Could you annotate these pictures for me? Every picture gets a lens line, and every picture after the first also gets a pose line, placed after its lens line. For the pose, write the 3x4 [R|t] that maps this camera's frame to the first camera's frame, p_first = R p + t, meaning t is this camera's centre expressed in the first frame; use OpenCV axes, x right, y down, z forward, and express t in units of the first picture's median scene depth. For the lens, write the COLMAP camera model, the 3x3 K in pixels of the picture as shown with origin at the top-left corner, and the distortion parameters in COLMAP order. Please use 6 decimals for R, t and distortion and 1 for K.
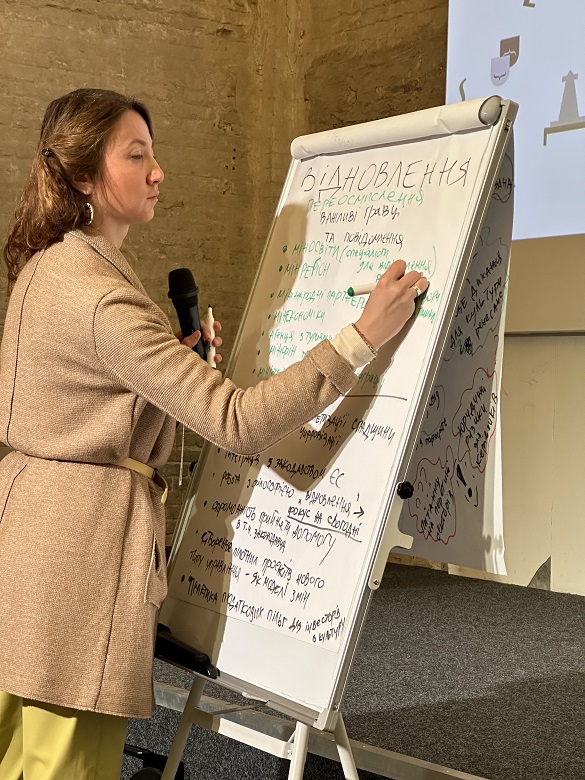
lens RADIAL K [[1732.2, 0, 292.5], [0, 1732.2, 391.3], [0, 0, 1]] dist [0.218335, 0.000000]
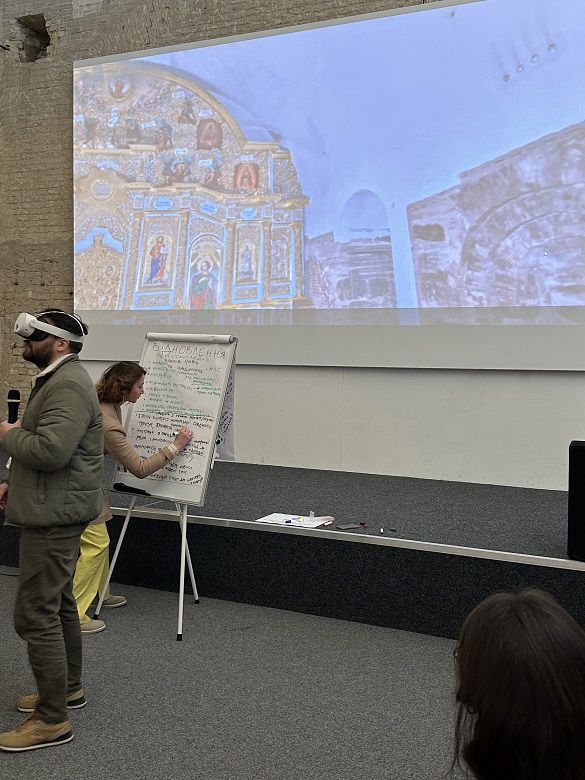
lens RADIAL K [[816.1, 0, 294.9], [0, 816.1, 389.7], [0, 0, 1]] dist [-0.015040, 0.000000]
pose [[0.857989, -0.034816, 0.512487, -0.647169], [0.003343, 0.998058, 0.062206, -0.155069], [-0.513658, -0.051659, 0.856439, -0.559781]]
